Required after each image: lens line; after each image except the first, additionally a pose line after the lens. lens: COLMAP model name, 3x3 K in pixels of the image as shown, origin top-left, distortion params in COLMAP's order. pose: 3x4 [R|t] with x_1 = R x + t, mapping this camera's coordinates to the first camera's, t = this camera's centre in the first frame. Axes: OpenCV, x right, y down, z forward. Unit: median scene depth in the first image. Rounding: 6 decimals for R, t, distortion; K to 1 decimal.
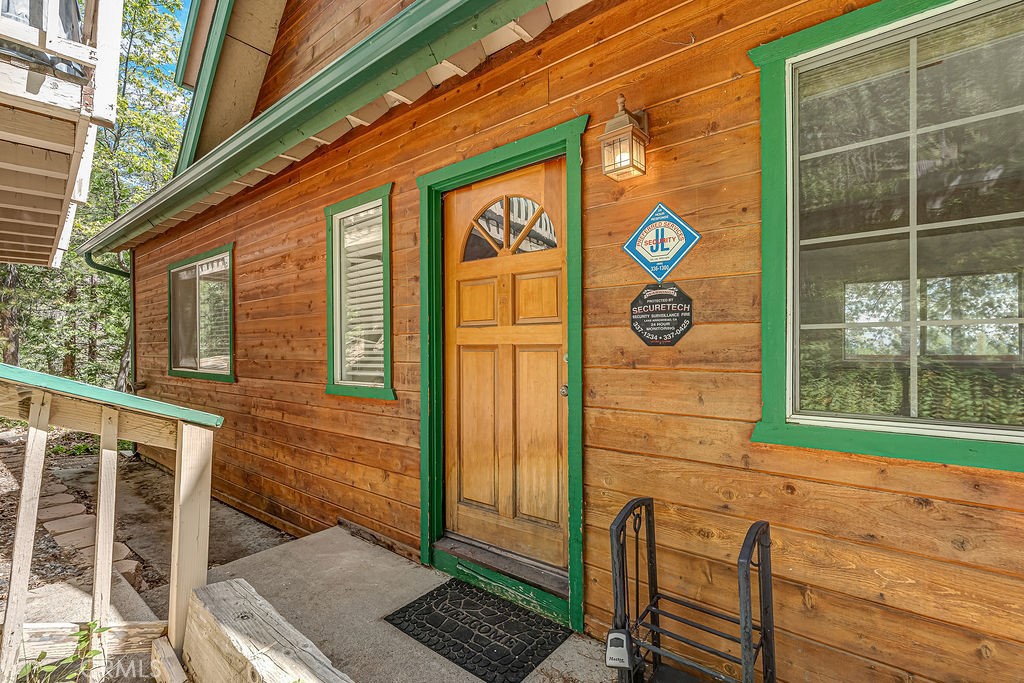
lens RADIAL K [[451.1, 0, 512.0], [0, 451.1, 341.5], [0, 0, 1]] dist [0.001033, 0.000575]
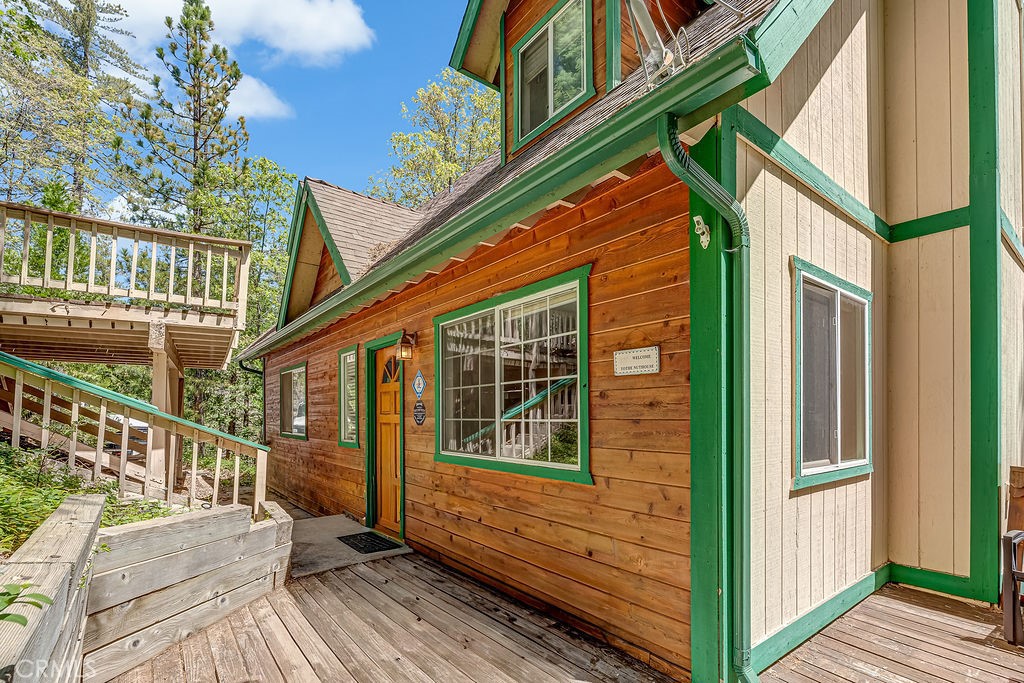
lens RADIAL K [[474.2, 0, 508.5], [0, 474.2, 409.6], [0, 0, 1]] dist [-0.000389, -0.000076]
pose [[0.969044, 0.003786, -0.246858, 0.979826], [-0.003918, 0.999992, -0.000043, -0.053476], [0.246855, 0.001009, 0.969052, -0.974101]]
